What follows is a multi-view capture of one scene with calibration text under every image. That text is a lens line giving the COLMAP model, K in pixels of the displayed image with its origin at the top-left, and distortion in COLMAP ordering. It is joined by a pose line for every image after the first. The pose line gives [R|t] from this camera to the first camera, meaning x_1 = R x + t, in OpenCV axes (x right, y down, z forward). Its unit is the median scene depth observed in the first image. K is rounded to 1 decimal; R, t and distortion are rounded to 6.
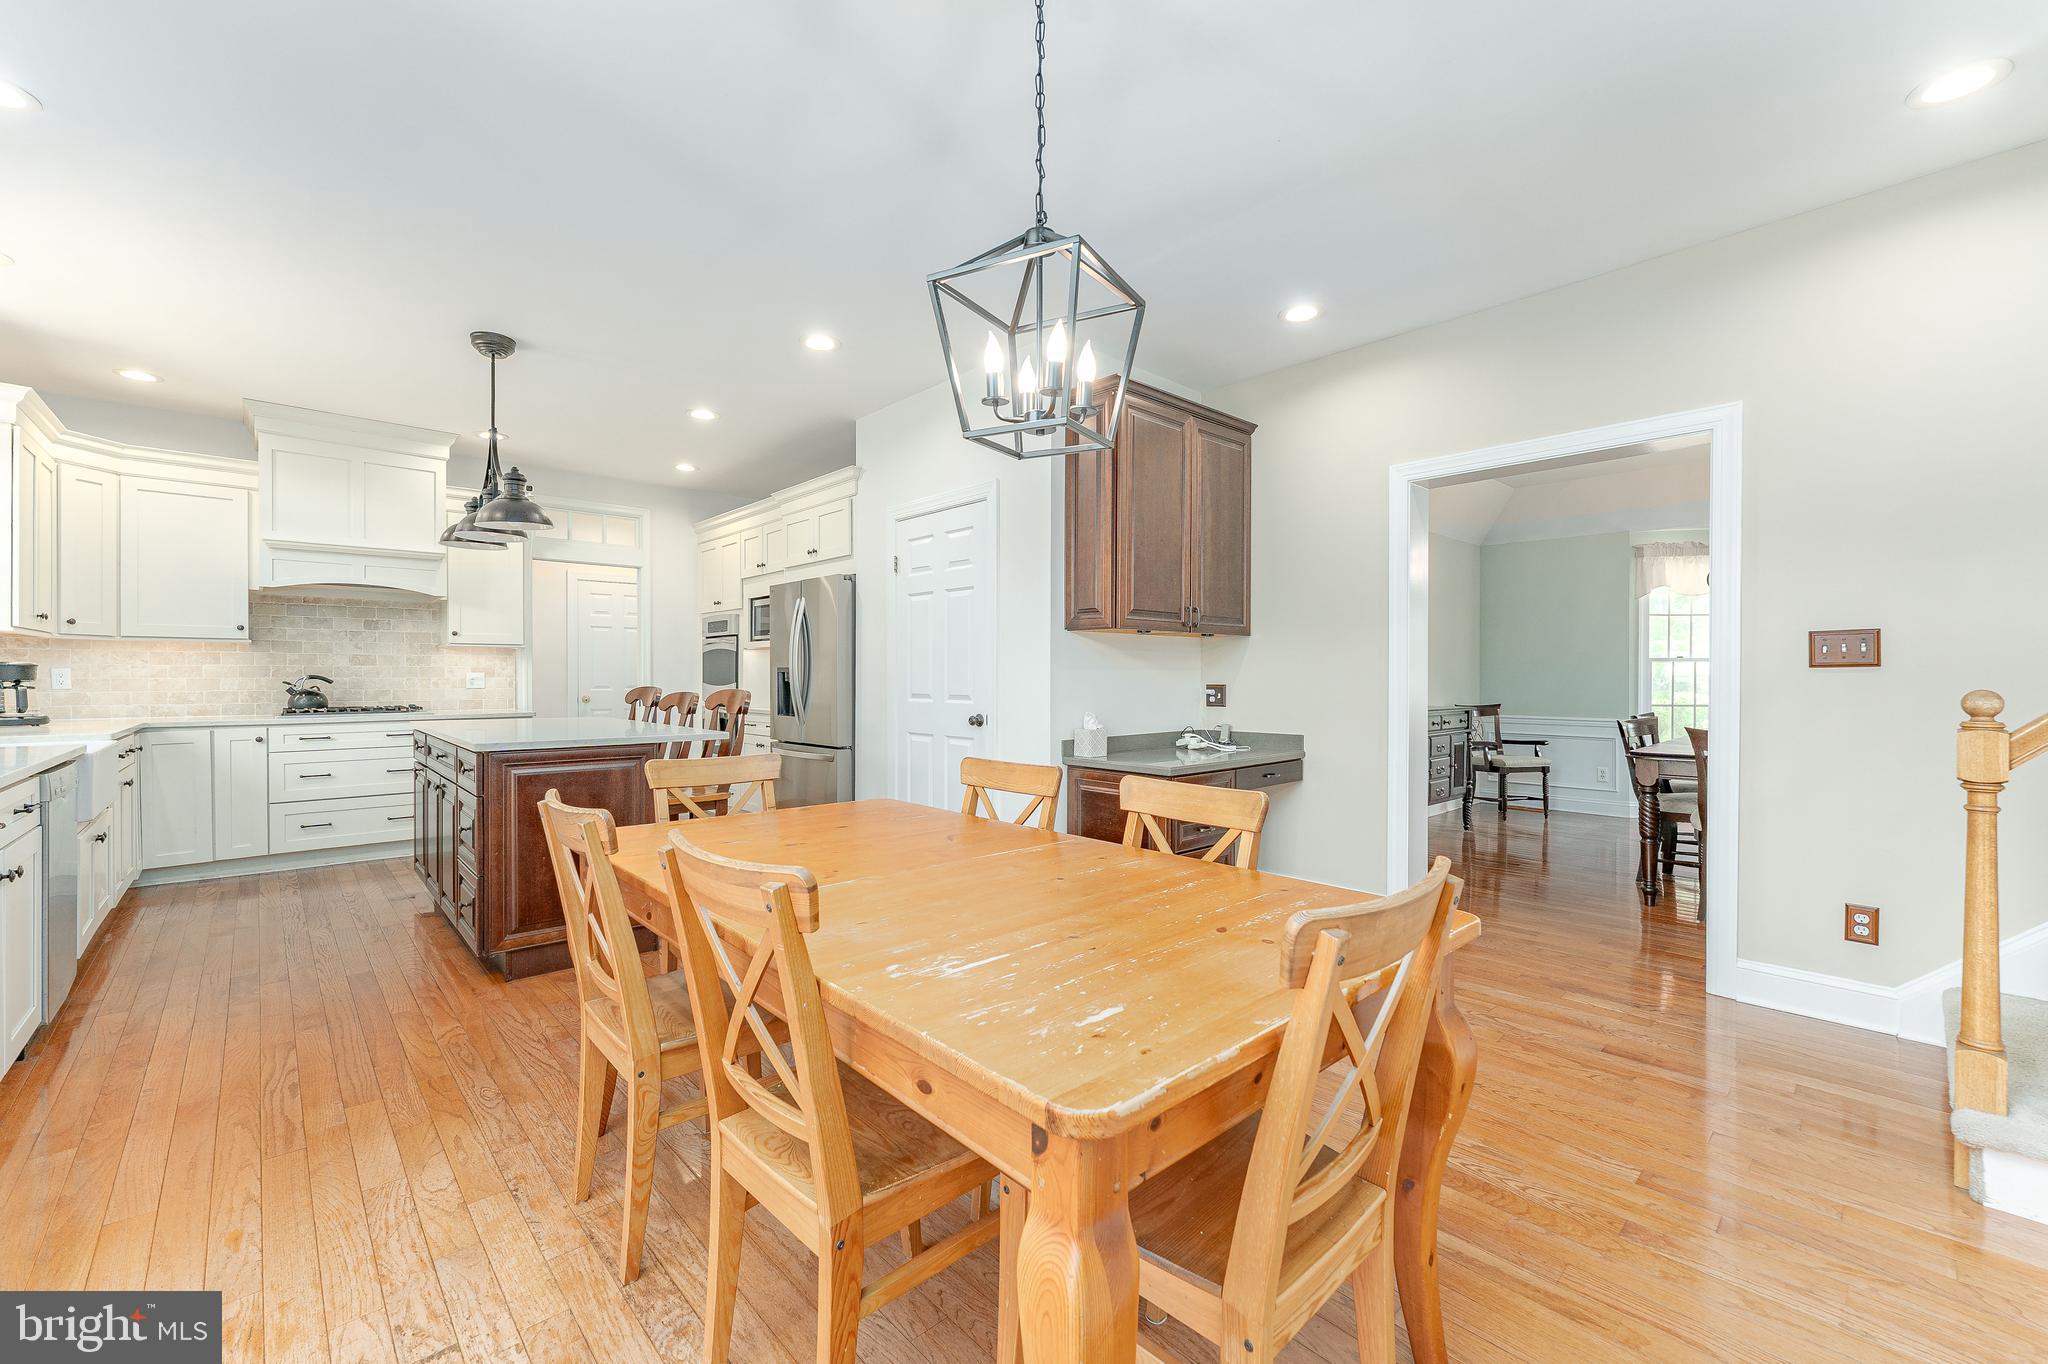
lens RADIAL K [[831.9, 0, 1020.0], [0, 831.9, 683.5], [0, 0, 1]] dist [-0.004080, 0.000731]
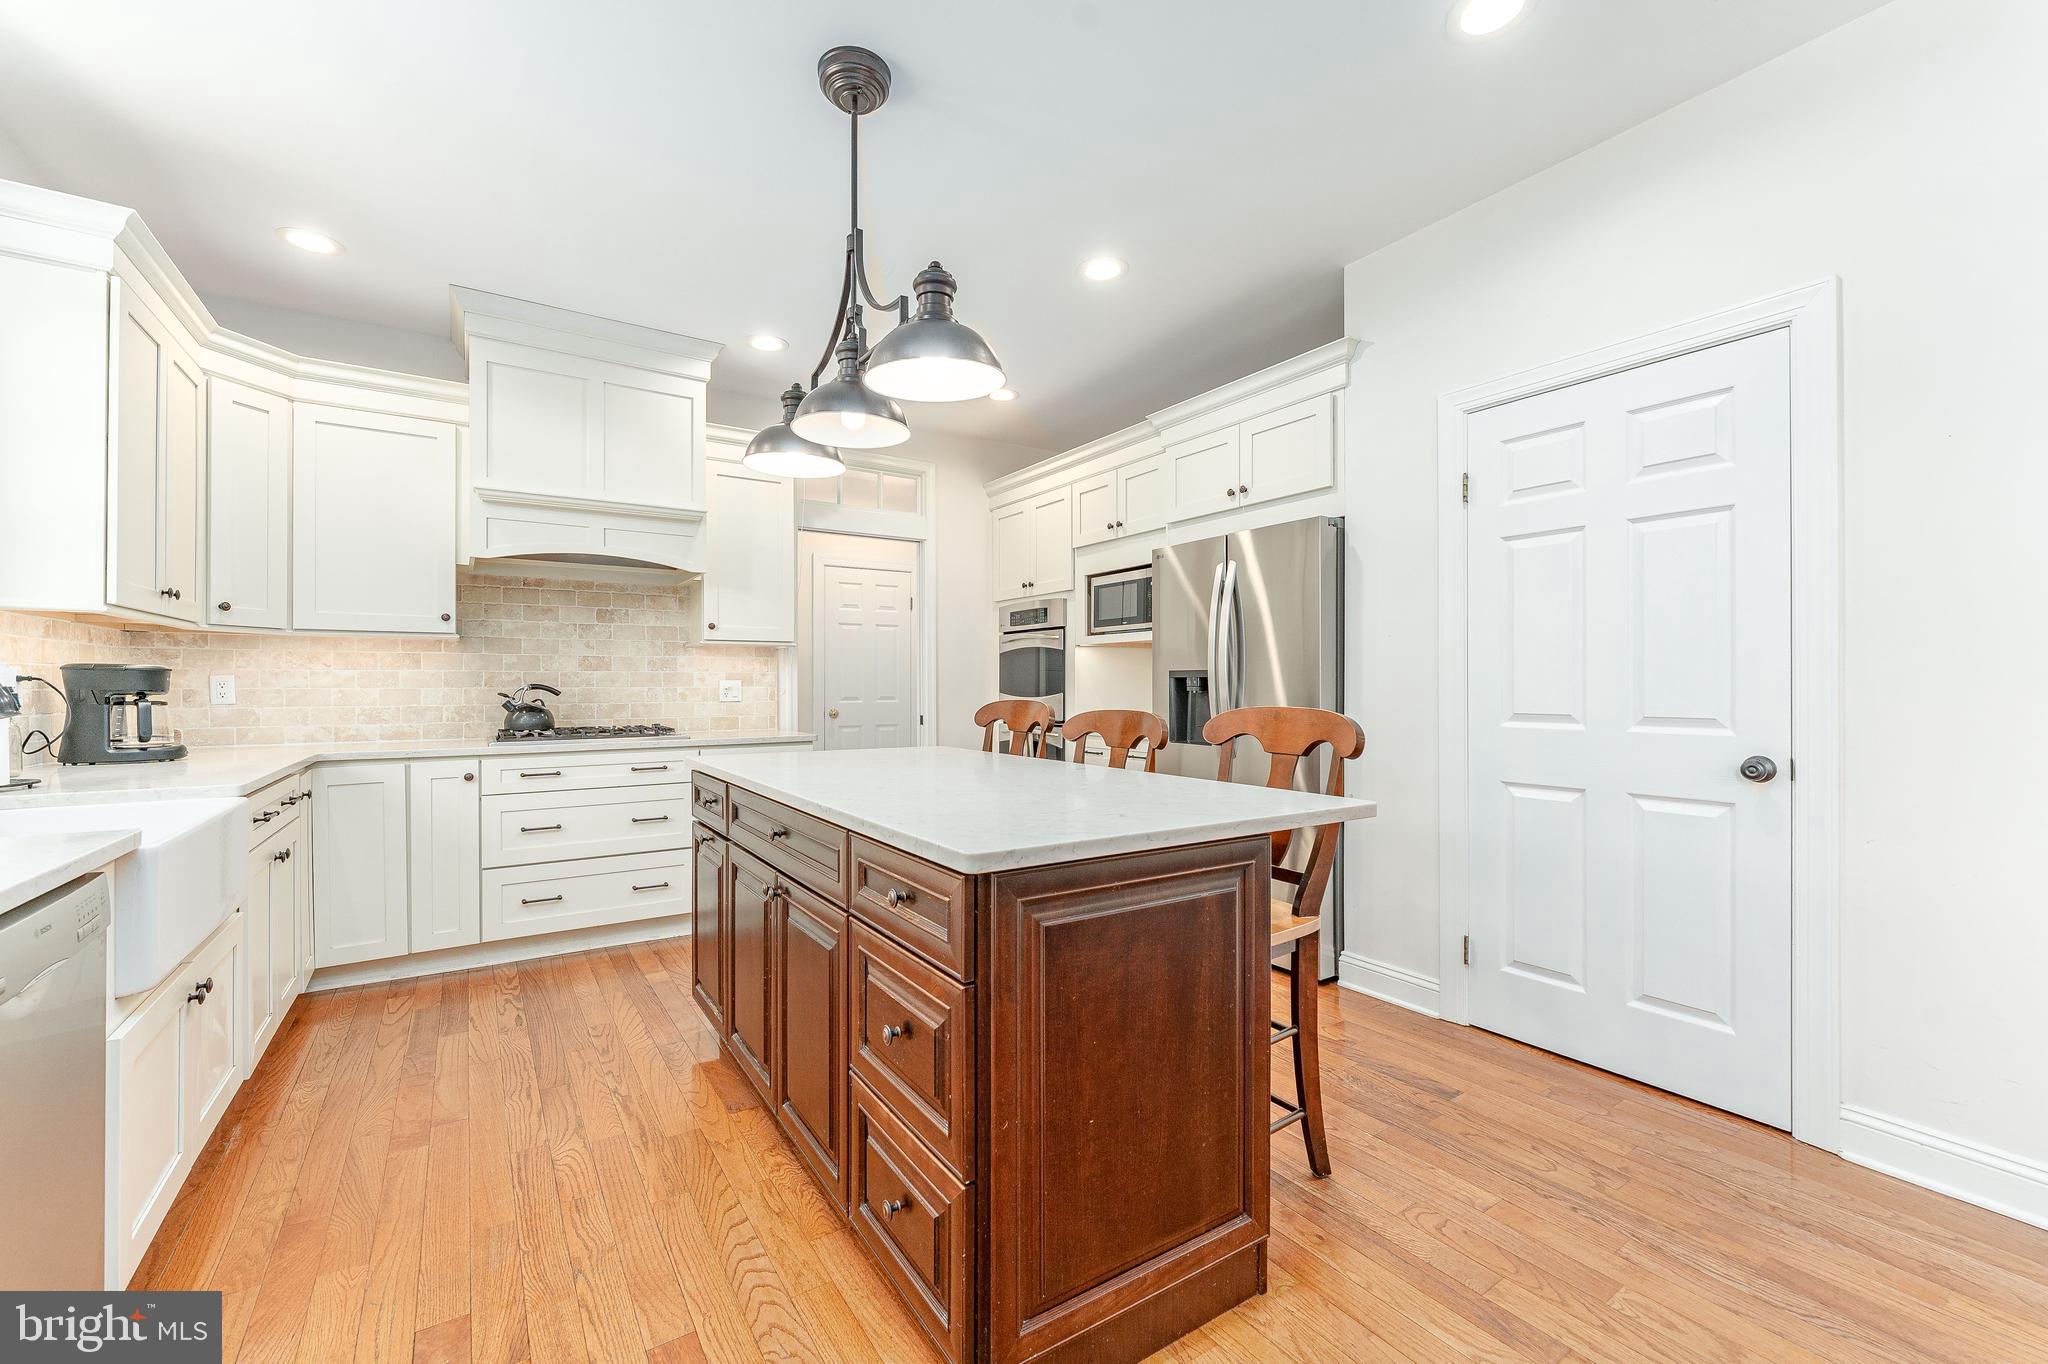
lens RADIAL K [[831.9, 0, 1034.9], [0, 831.9, 685.2], [0, 0, 1]] dist [-0.004080, 0.000731]
pose [[0.989917, -0.002845, -0.141619, -0.374727], [0.001521, 0.999954, -0.009457, -0.002031], [0.141640, 0.009147, 0.989876, 0.405851]]
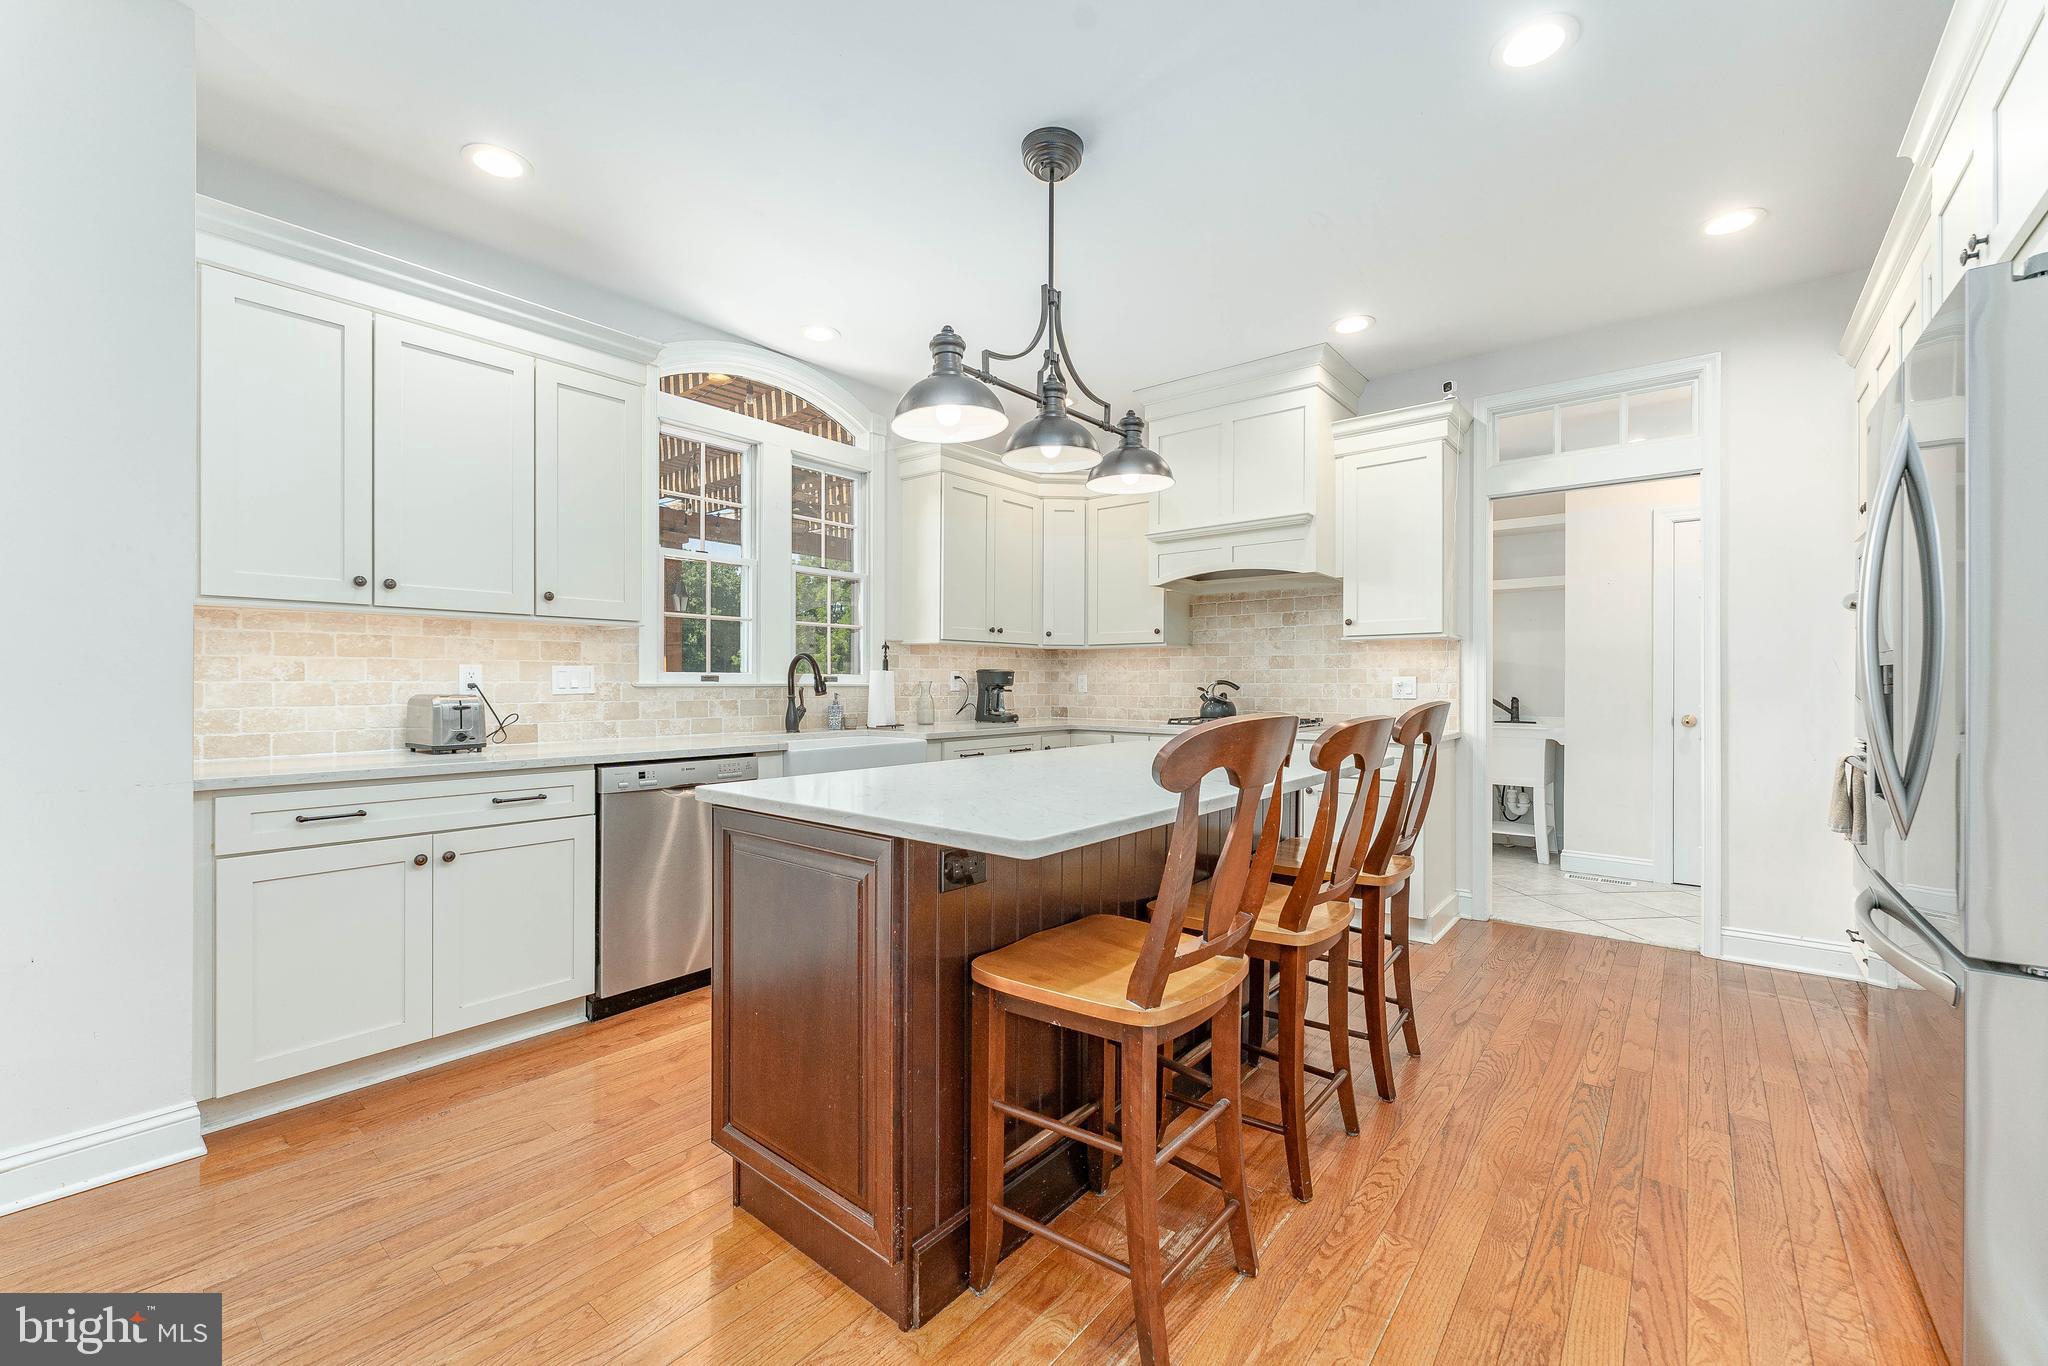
lens RADIAL K [[831.9, 0, 999.2], [0, 831.9, 683.1], [0, 0, 1]] dist [-0.004080, 0.000731]
pose [[0.135757, -0.000493, -0.990742, -0.010331], [-0.010973, 0.999938, -0.002001, -0.003333], [0.990681, 0.011144, 0.135743, 0.749760]]
